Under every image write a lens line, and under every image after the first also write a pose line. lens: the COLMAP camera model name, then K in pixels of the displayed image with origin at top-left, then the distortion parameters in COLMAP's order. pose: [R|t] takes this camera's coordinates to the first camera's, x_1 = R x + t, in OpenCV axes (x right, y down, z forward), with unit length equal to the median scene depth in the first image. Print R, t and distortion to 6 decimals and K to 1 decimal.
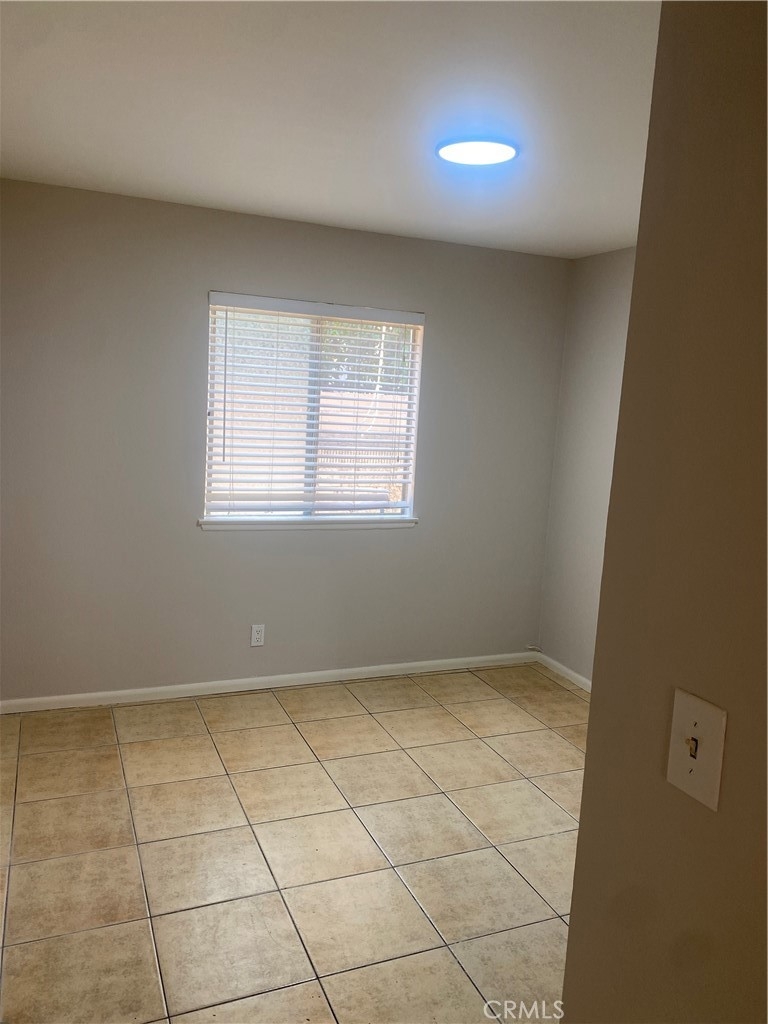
lens RADIAL K [[782.0, 0, 384.0], [0, 782.0, 512.0], [0, 0, 1]] dist [0.000369, -0.005822]
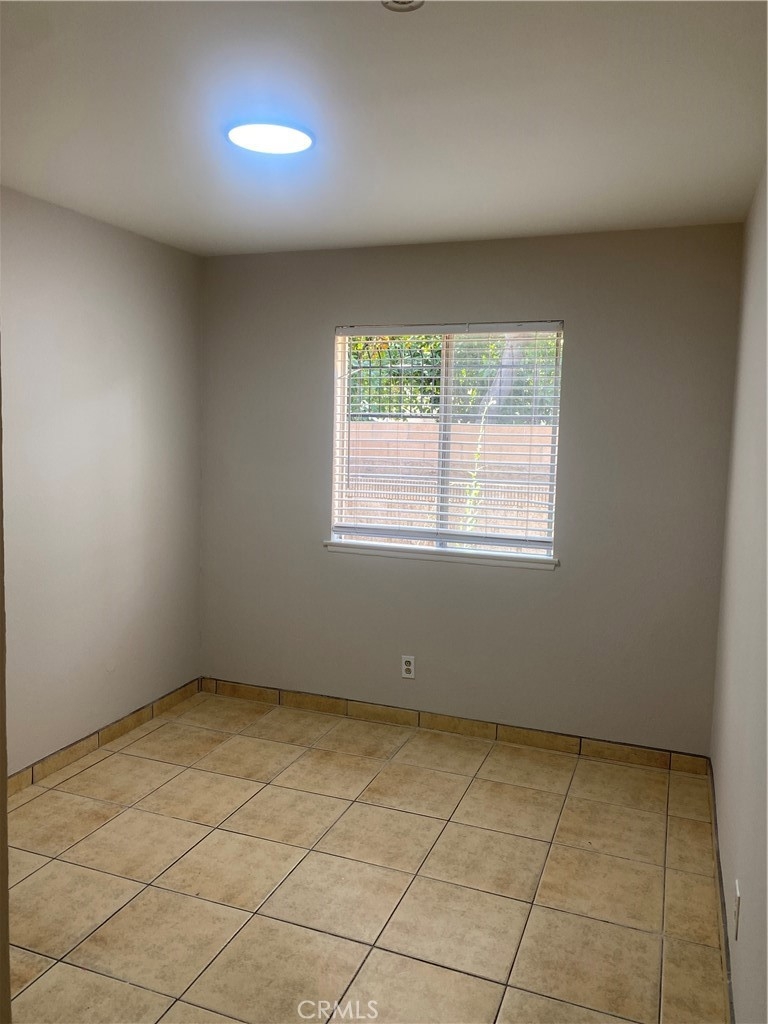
lens RADIAL K [[778.7, 0, 384.0], [0, 778.7, 512.0], [0, 0, 1]] dist [0.220510, -0.189537]
pose [[0.723974, 0.036583, -0.688857, 0.513616], [-0.088359, 0.995285, -0.040006, 0.006175], [0.684145, 0.089830, 0.723793, 0.251730]]
